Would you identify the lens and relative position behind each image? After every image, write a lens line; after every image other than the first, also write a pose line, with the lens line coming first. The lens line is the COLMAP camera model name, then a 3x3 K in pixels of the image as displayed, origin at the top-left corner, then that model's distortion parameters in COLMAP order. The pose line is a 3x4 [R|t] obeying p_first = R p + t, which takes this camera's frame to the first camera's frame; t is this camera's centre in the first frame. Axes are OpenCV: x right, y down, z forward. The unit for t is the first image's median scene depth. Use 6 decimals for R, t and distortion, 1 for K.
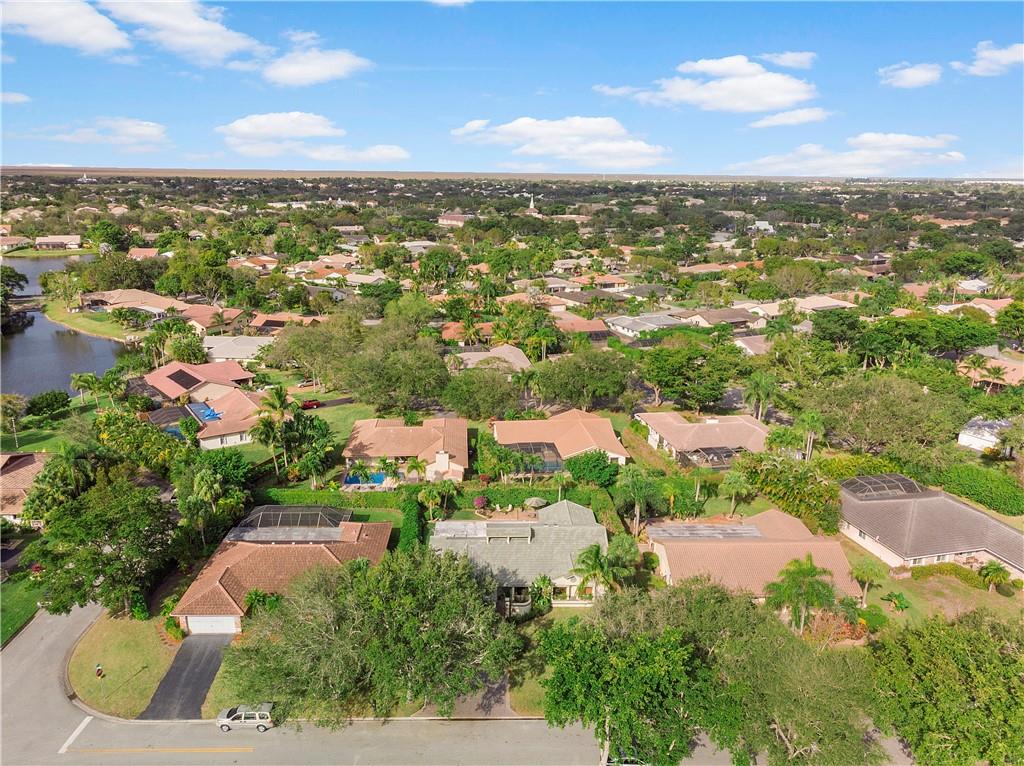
lens RADIAL K [[718.9, 0, 510.1], [0, 718.9, 386.3], [0, 0, 1]] dist [0.034175, -0.012103]
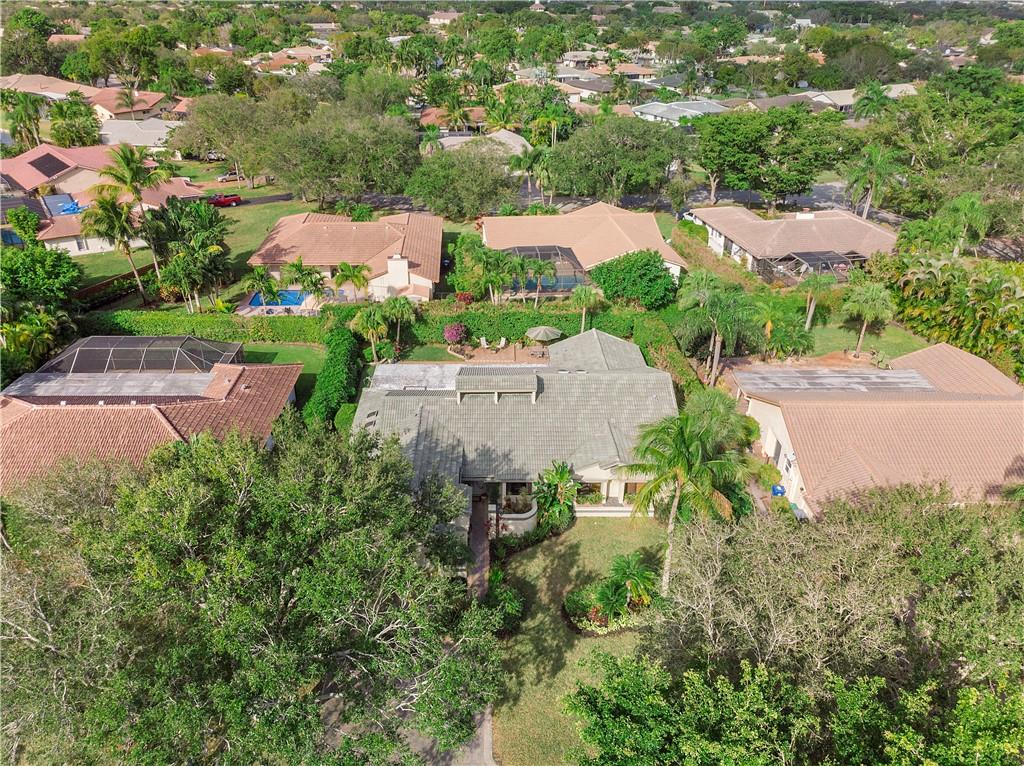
lens RADIAL K [[718.9, 0, 510.4], [0, 718.9, 385.9], [0, 0, 1]] dist [0.034175, -0.012103]
pose [[0.999993, 0.000254, -0.003795, 0.008087], [0.000578, 0.976033, 0.217620, 0.064600], [0.003759, -0.217621, 0.976026, 0.352828]]
